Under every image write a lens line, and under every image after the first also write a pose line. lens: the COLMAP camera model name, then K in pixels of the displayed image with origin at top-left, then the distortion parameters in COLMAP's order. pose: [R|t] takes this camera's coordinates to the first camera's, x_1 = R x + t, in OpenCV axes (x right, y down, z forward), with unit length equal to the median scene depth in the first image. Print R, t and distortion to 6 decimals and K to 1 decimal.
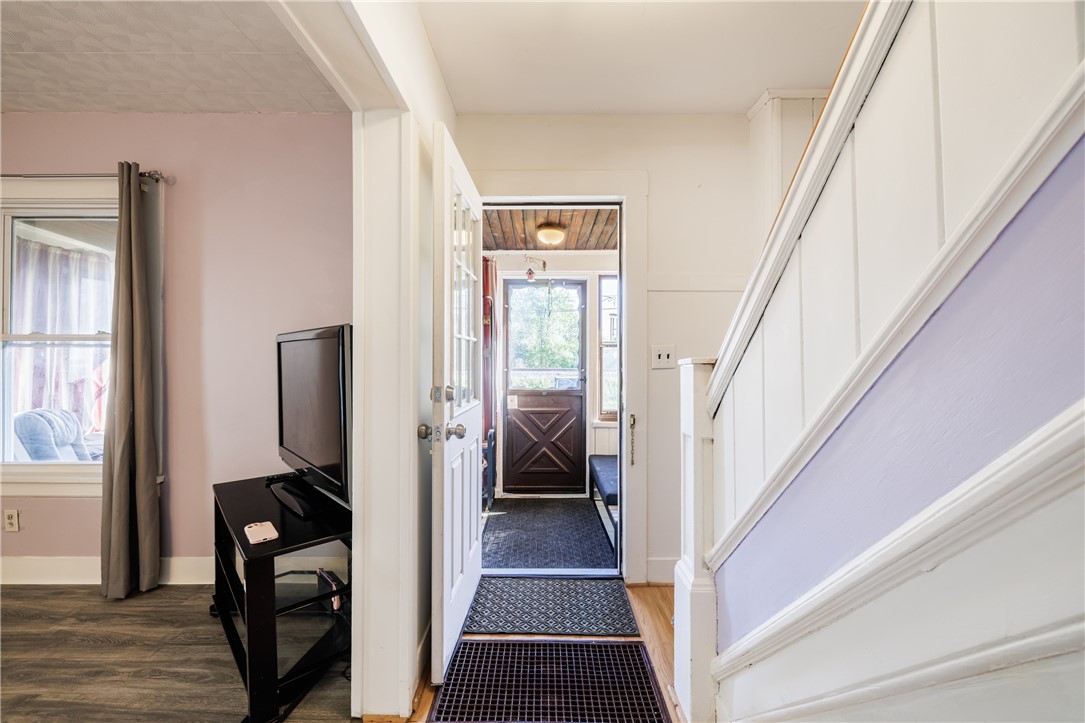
lens RADIAL K [[462.5, 0, 542.5], [0, 462.5, 361.5], [0, 0, 1]] dist [-0.021797, 0.000272]
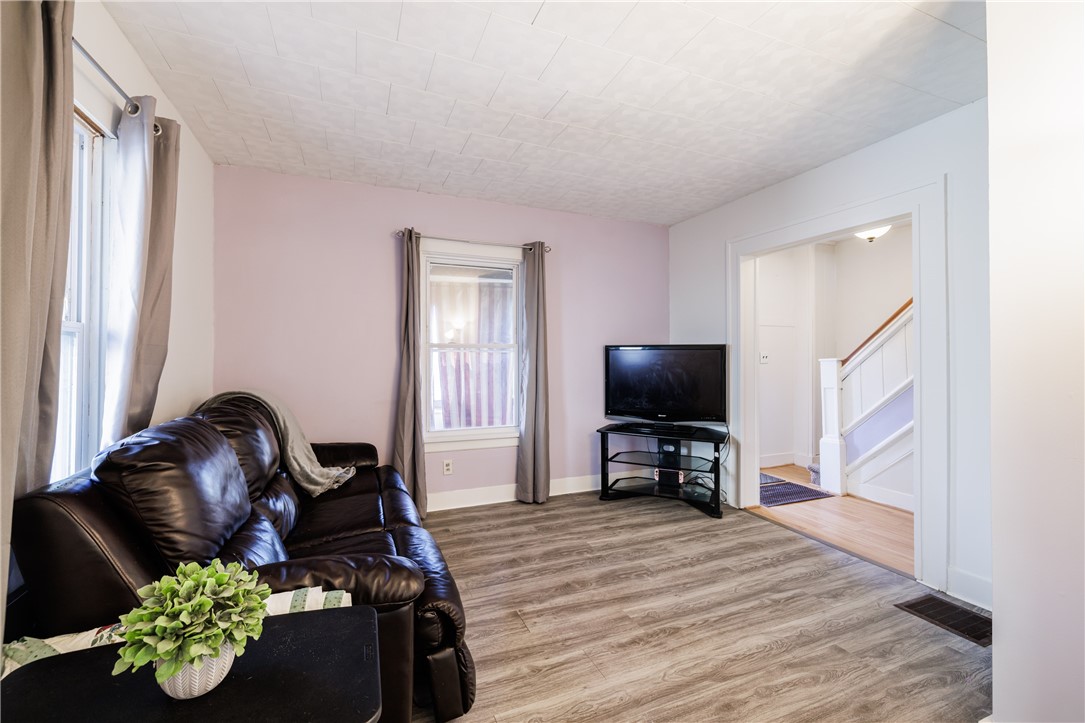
lens RADIAL K [[462.5, 0, 542.5], [0, 462.5, 361.5], [0, 0, 1]] dist [-0.021797, 0.000272]
pose [[0.932888, -0.005439, 0.360126, -1.671398], [0.005142, 0.999985, 0.001784, -0.001439], [-0.360130, 0.000187, 0.932902, -0.651741]]
